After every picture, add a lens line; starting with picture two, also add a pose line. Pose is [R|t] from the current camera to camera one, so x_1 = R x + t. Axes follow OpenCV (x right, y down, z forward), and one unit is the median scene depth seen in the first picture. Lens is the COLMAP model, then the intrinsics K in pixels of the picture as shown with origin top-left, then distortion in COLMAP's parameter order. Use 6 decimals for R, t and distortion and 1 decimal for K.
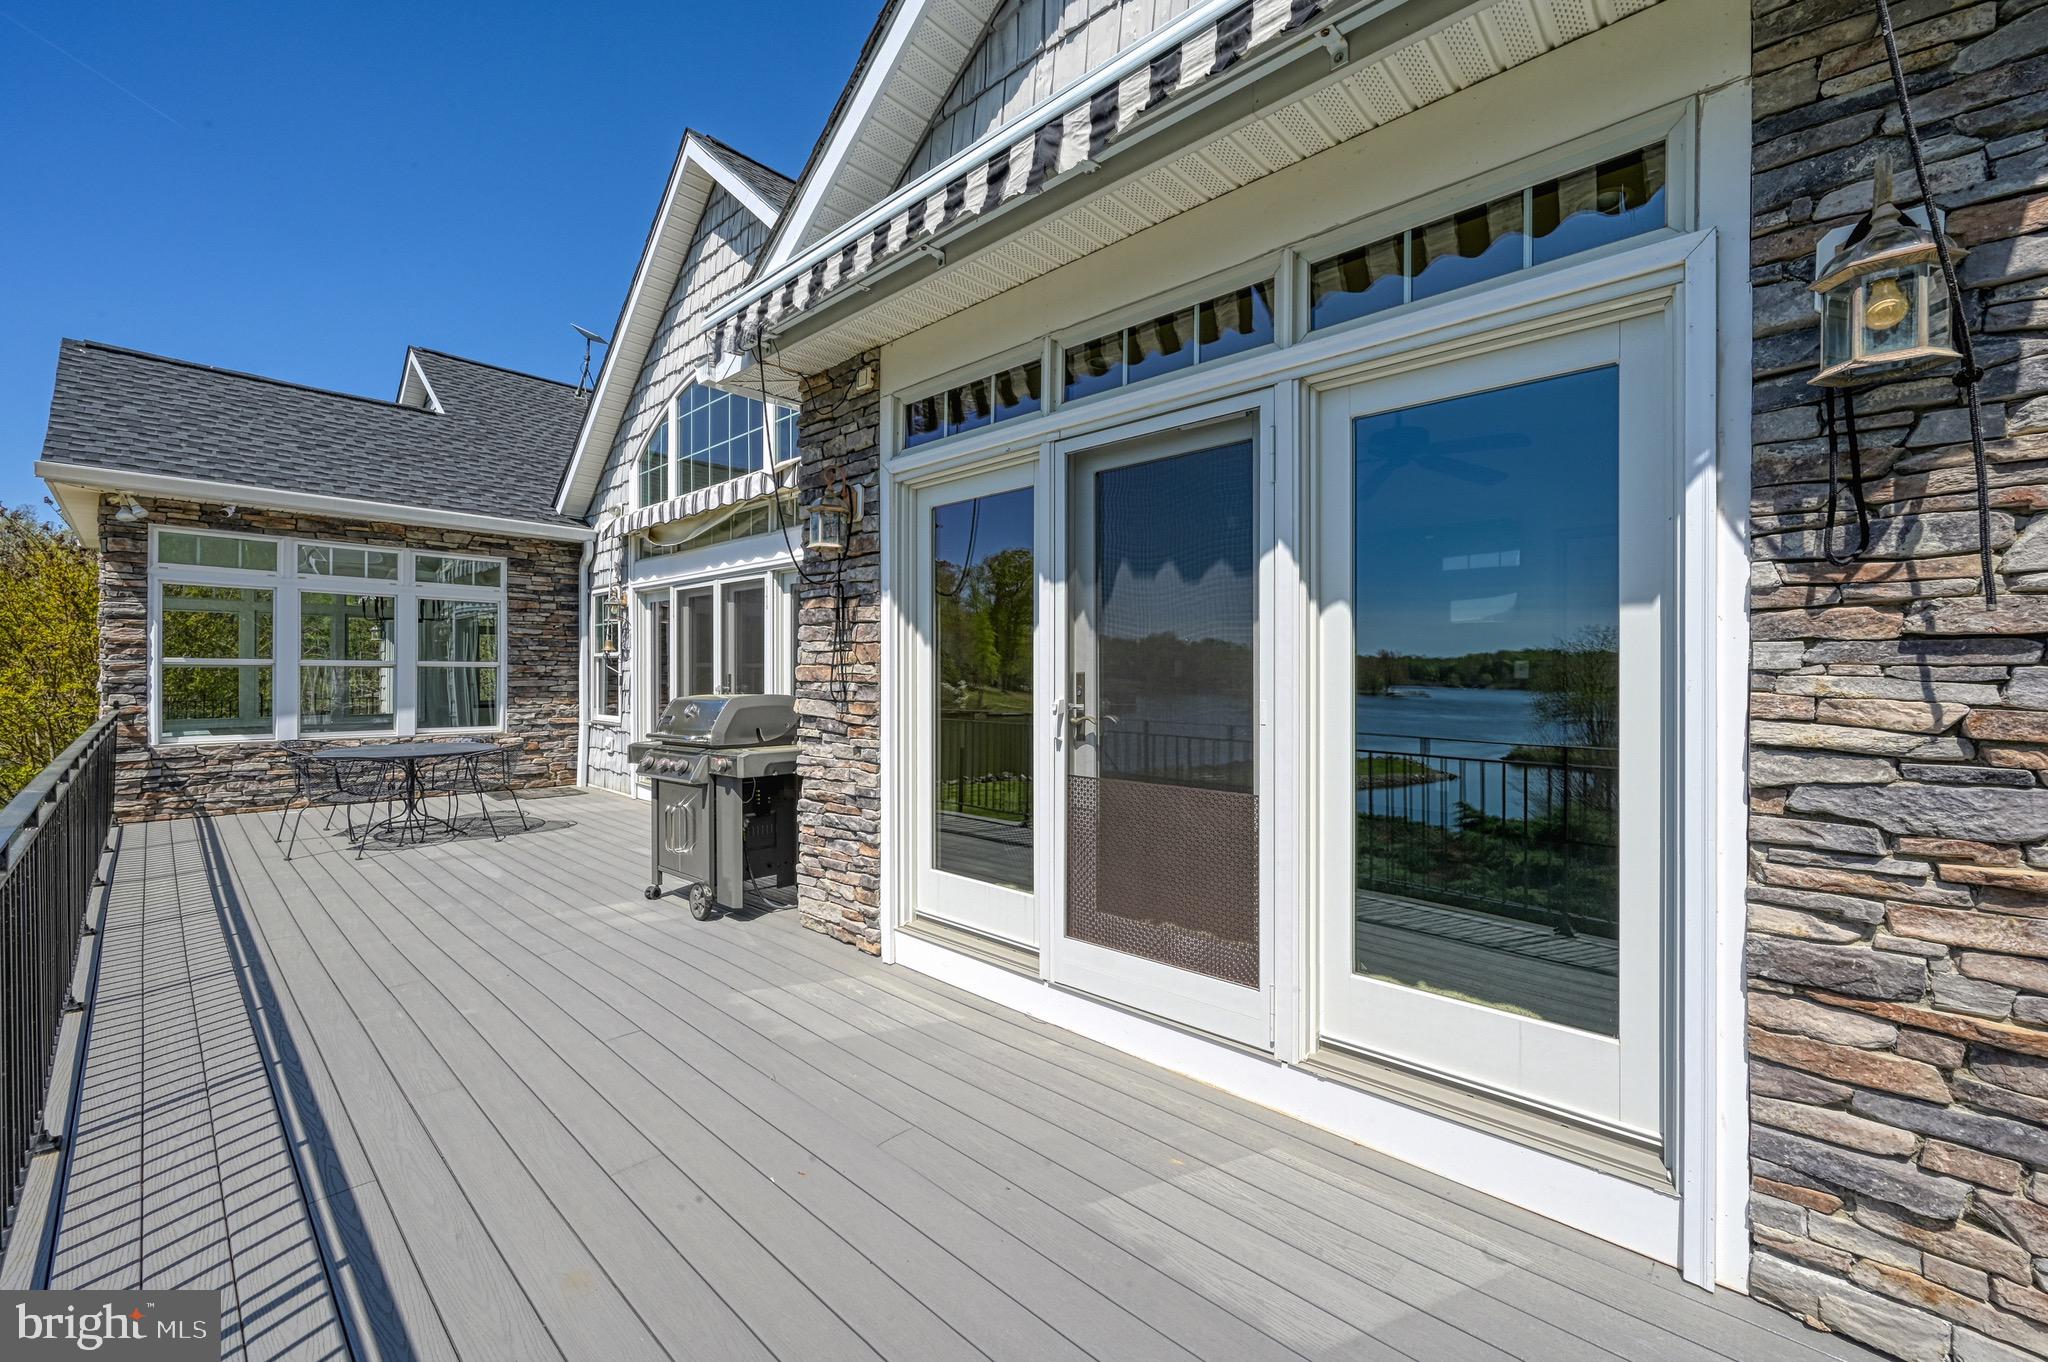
lens RADIAL K [[834.6, 0, 1029.7], [0, 834.6, 672.8], [0, 0, 1]] dist [0.000150, -0.000266]
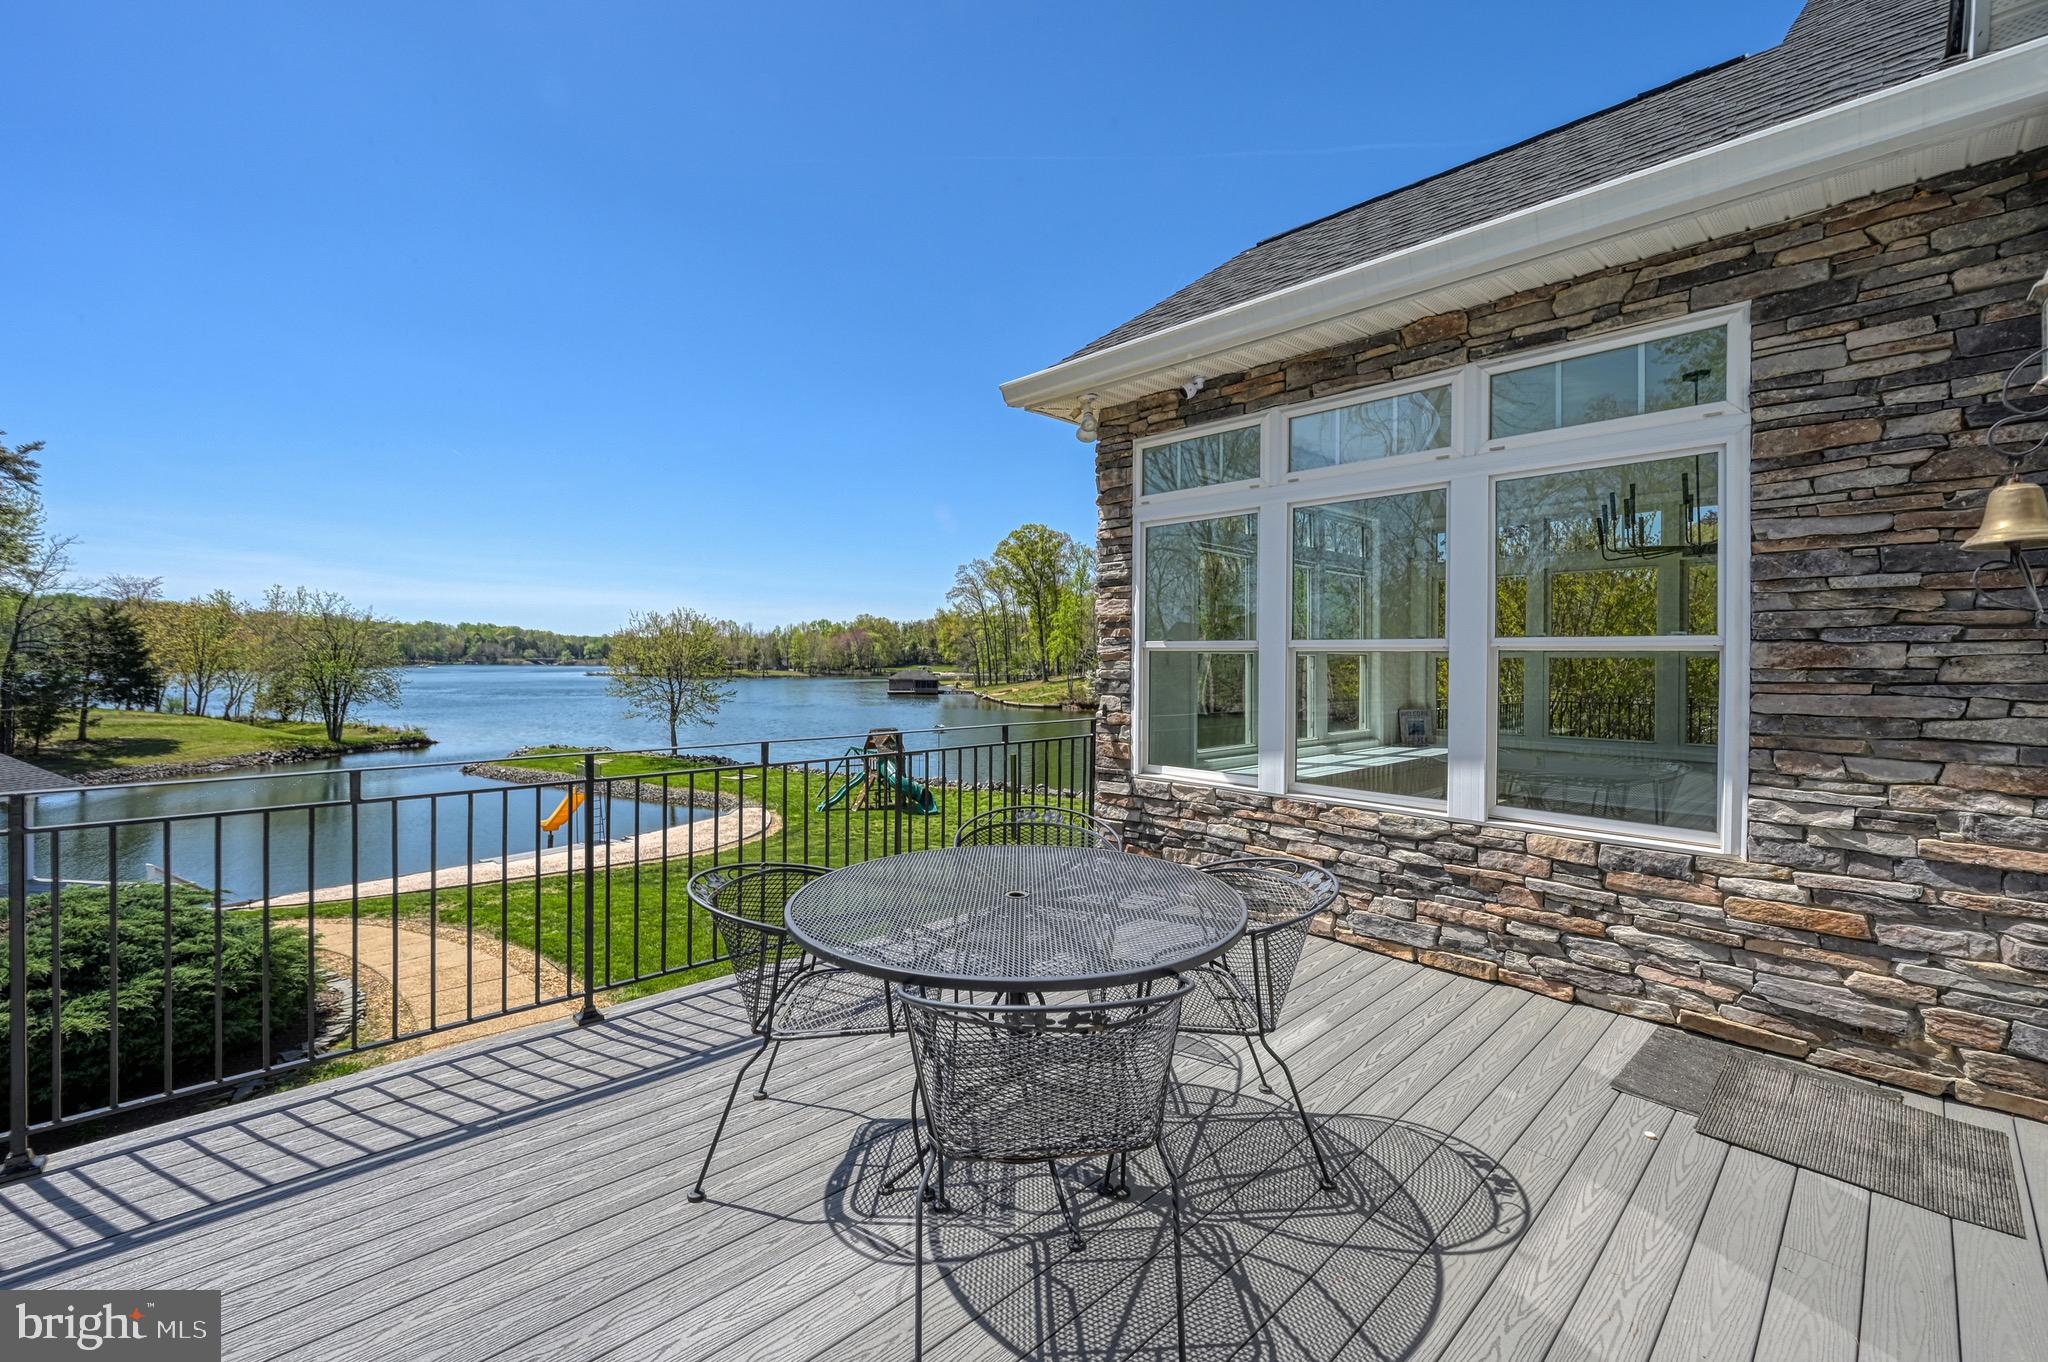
lens RADIAL K [[834.6, 0, 1039.8], [0, 834.6, 657.5], [0, 0, 1]] dist [0.000150, -0.000266]
pose [[-0.040832, -0.005148, -0.999153, -0.382622], [-0.004320, 0.999978, -0.004976, -0.001762], [0.999157, 0.004113, -0.040853, 0.941664]]
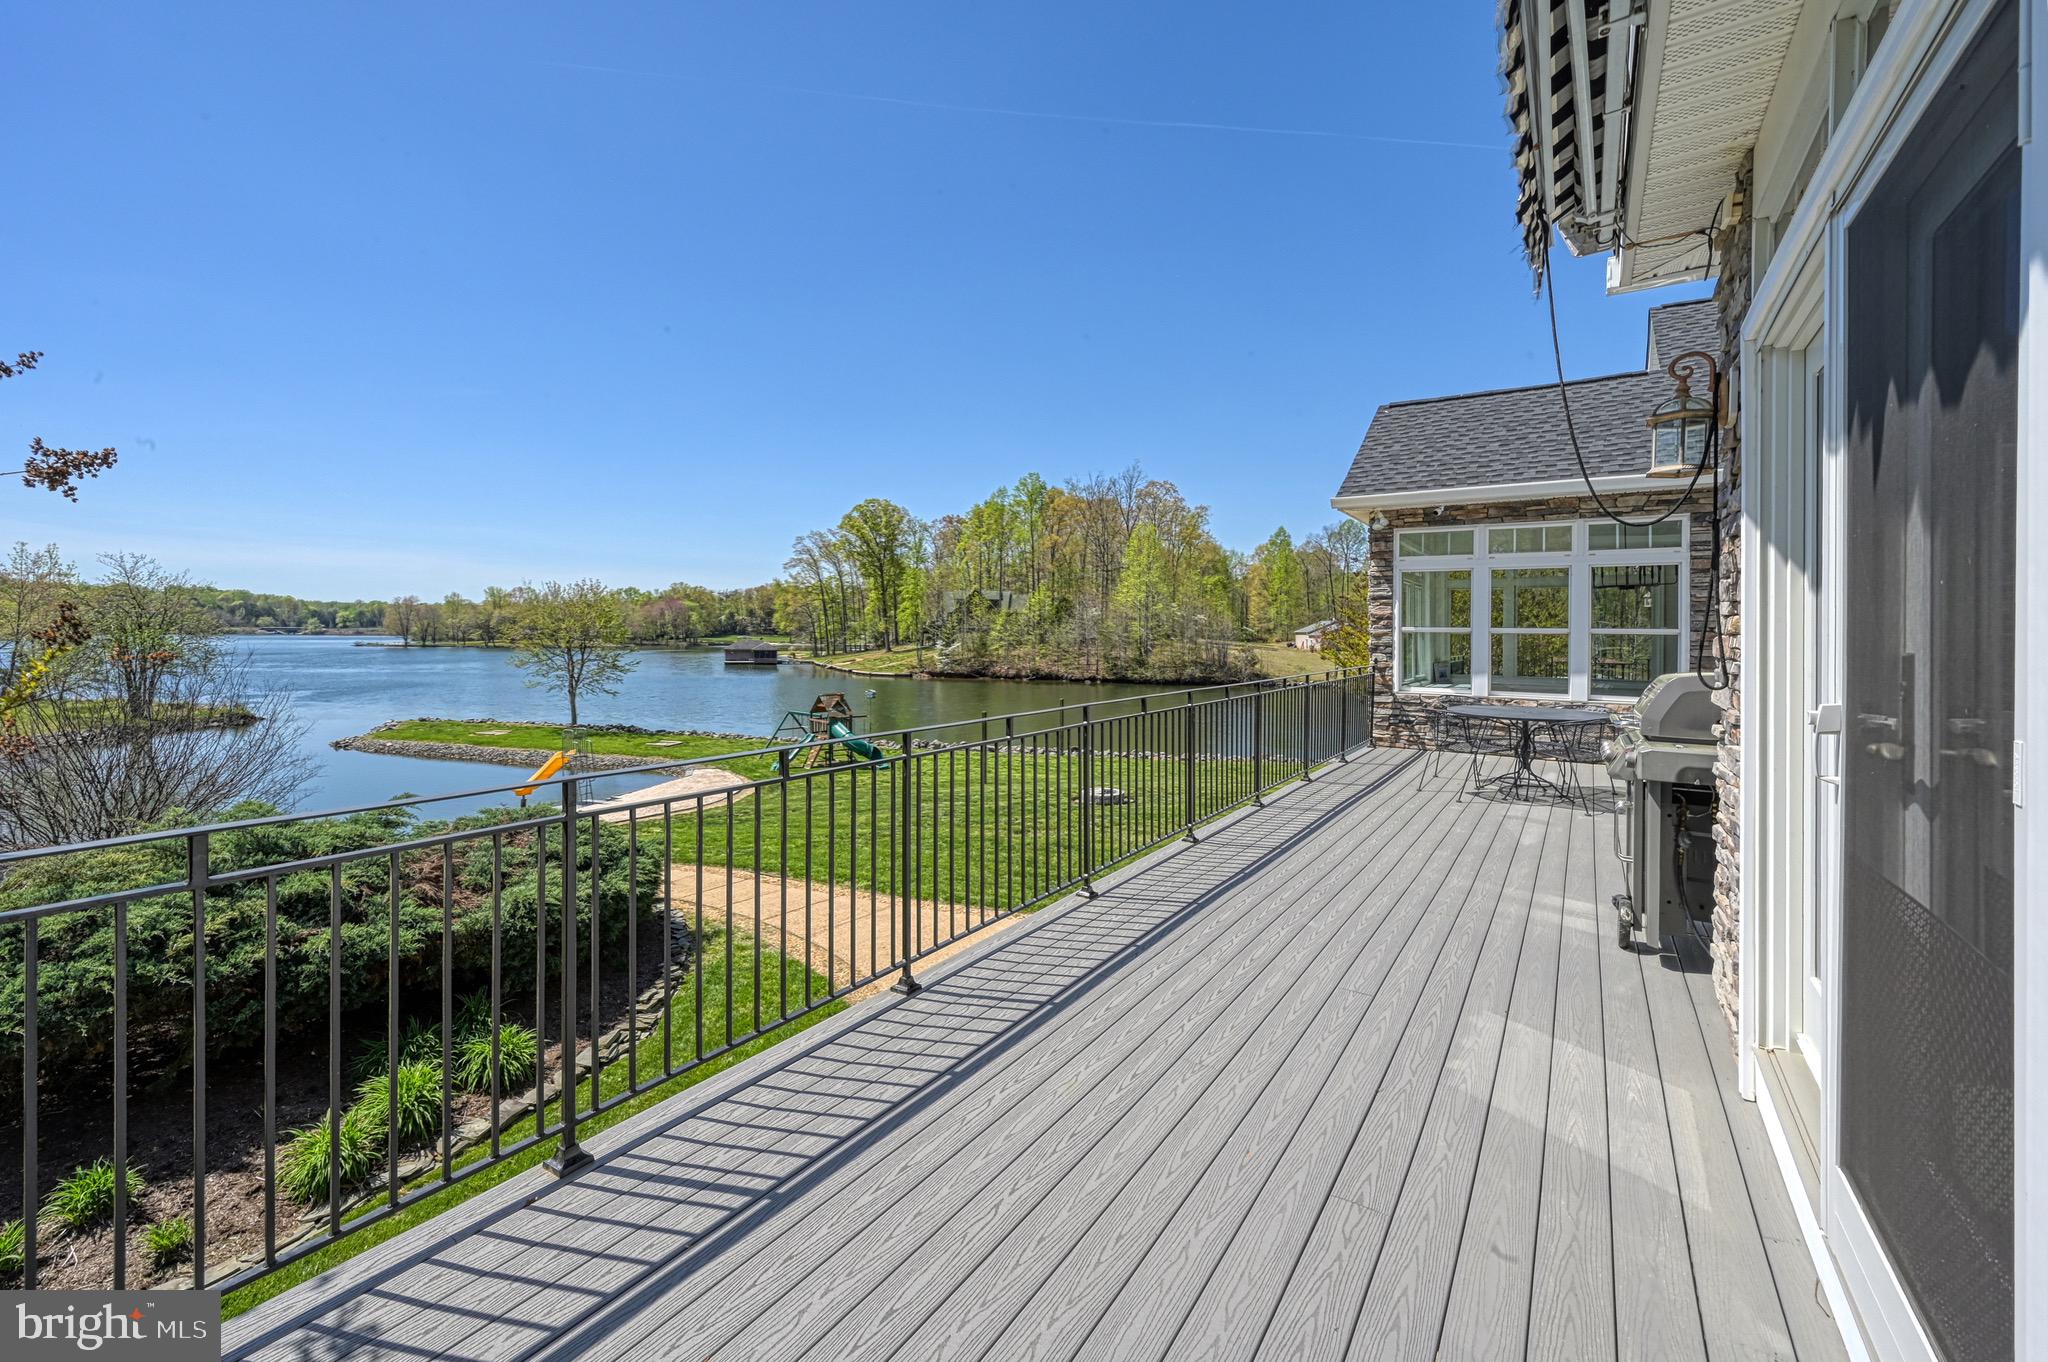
lens RADIAL K [[834.6, 0, 1009.1], [0, 834.6, 629.9], [0, 0, 1]] dist [0.000150, -0.000266]
pose [[0.142938, -0.002924, -0.989727, 0.204441], [-0.007011, 0.999968, -0.003967, -0.003562], [0.989707, 0.007506, 0.142913, 0.179134]]
